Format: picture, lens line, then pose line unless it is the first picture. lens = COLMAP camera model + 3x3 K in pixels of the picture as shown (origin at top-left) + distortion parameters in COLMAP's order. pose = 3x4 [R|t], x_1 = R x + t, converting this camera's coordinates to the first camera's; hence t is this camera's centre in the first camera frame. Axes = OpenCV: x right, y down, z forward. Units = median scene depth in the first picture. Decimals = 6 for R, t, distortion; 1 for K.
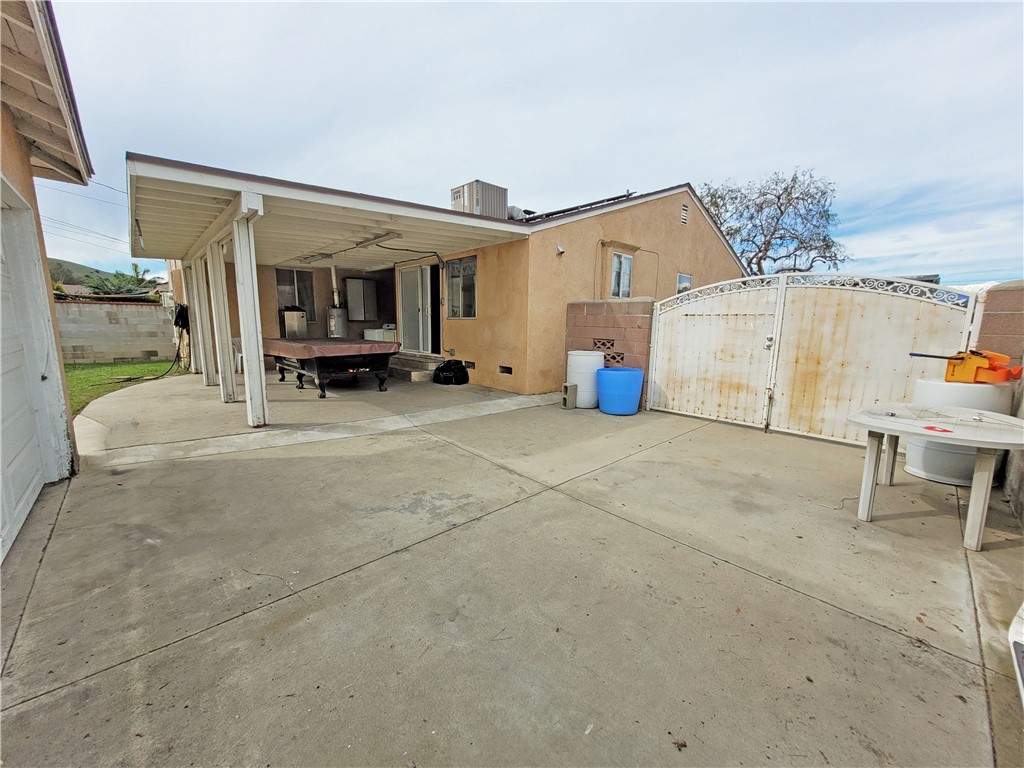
lens RADIAL K [[397.9, 0, 516.6], [0, 397.9, 379.9], [0, 0, 1]] dist [-0.000443, -0.000313]
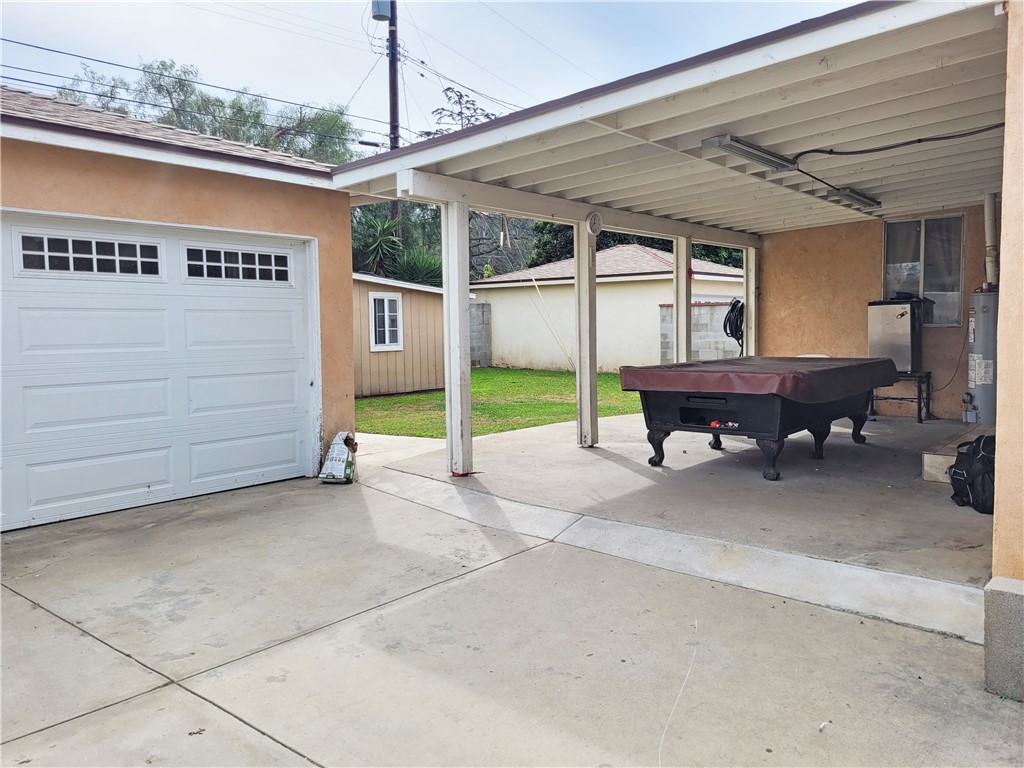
lens RADIAL K [[774.2, 0, 514.6], [0, 774.2, 380.7], [0, 0, 1]] dist [0.033966, -0.033852]
pose [[0.121879, 0.057698, -0.990867, 0.895149], [-0.126457, 0.991076, 0.042156, -0.149626], [0.984456, 0.120164, 0.128088, 1.072781]]
